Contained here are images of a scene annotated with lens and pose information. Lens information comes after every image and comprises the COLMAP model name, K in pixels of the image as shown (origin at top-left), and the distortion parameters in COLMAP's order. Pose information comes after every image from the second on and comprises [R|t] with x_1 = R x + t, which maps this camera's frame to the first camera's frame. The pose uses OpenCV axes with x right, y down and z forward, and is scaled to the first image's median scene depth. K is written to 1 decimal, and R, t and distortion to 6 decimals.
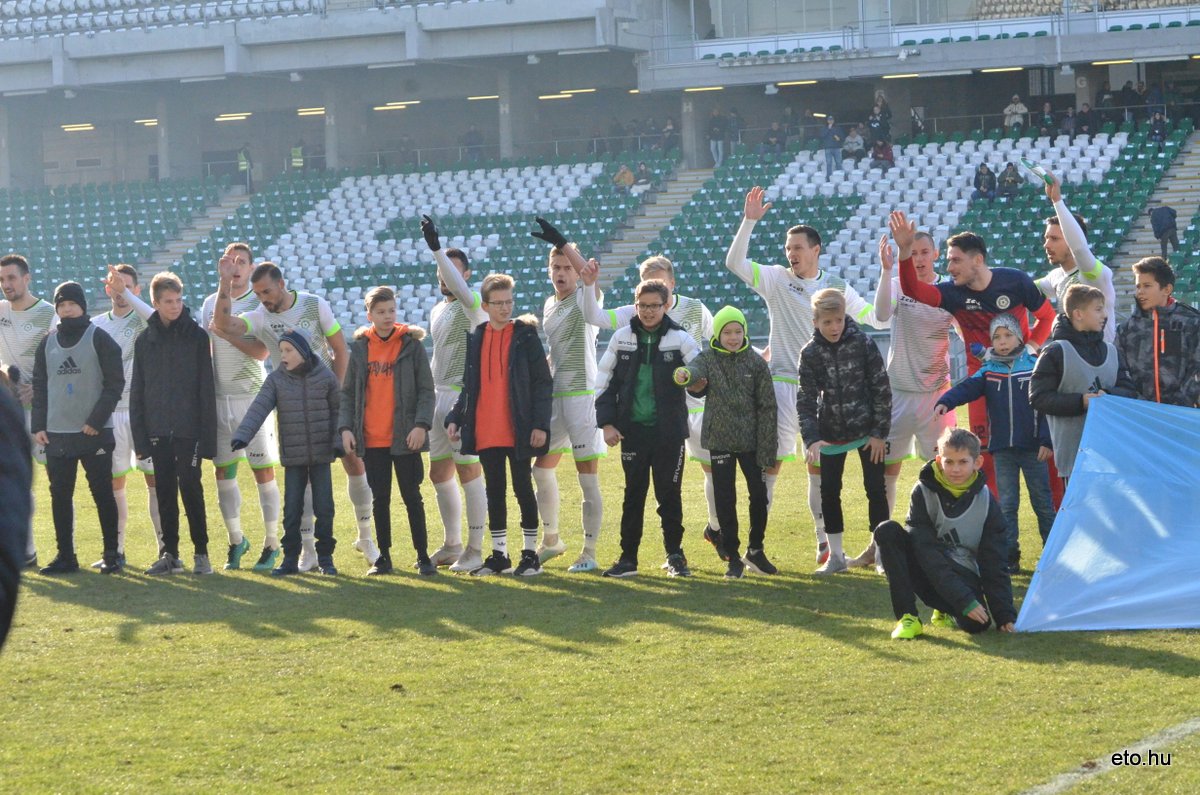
lens RADIAL K [[3738.7, 0, 599.2], [0, 3738.7, 398.4], [0, 0, 1]] dist [-0.088641, 0.000000]
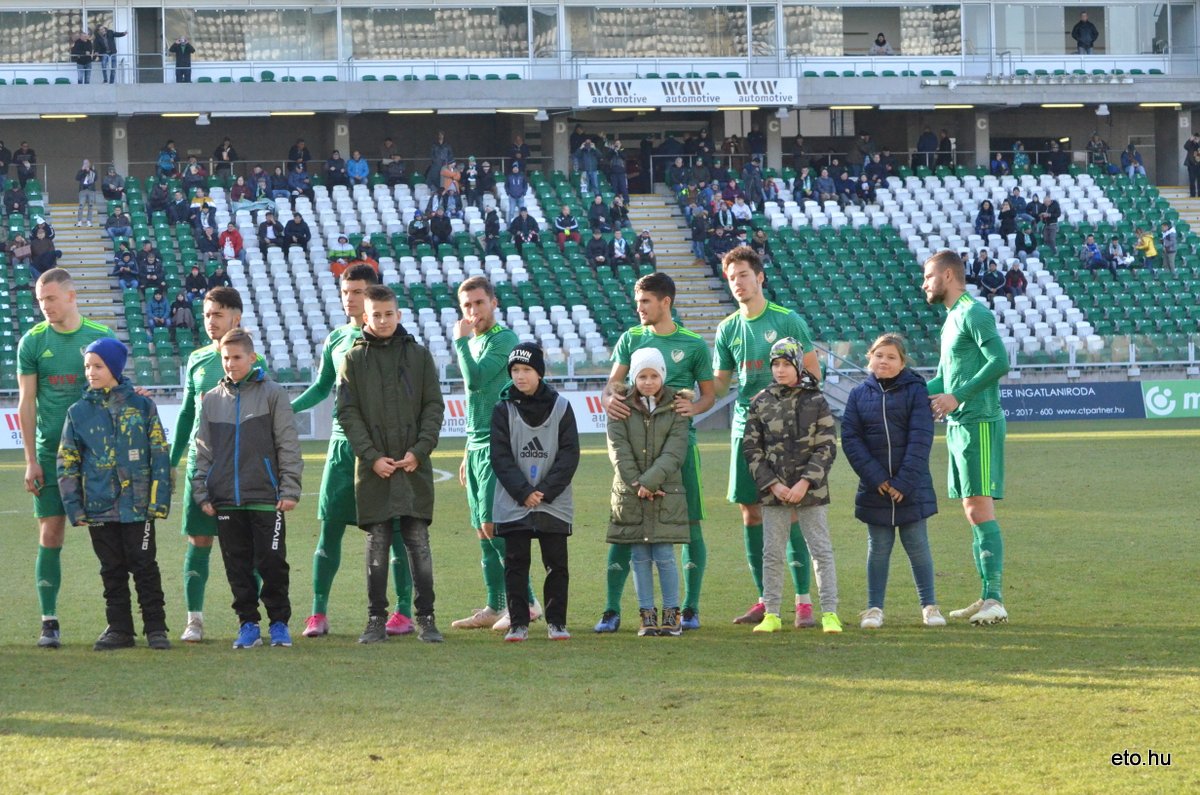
lens RADIAL K [[3738.7, 0, 590.0], [0, 3738.7, 402.8], [0, 0, 1]] dist [-0.088641, 0.000000]
pose [[0.769868, 0.008837, 0.638141, -0.483301], [0.010652, 0.999587, -0.026693, 0.012855], [-0.638114, 0.027347, 0.769456, 0.243391]]
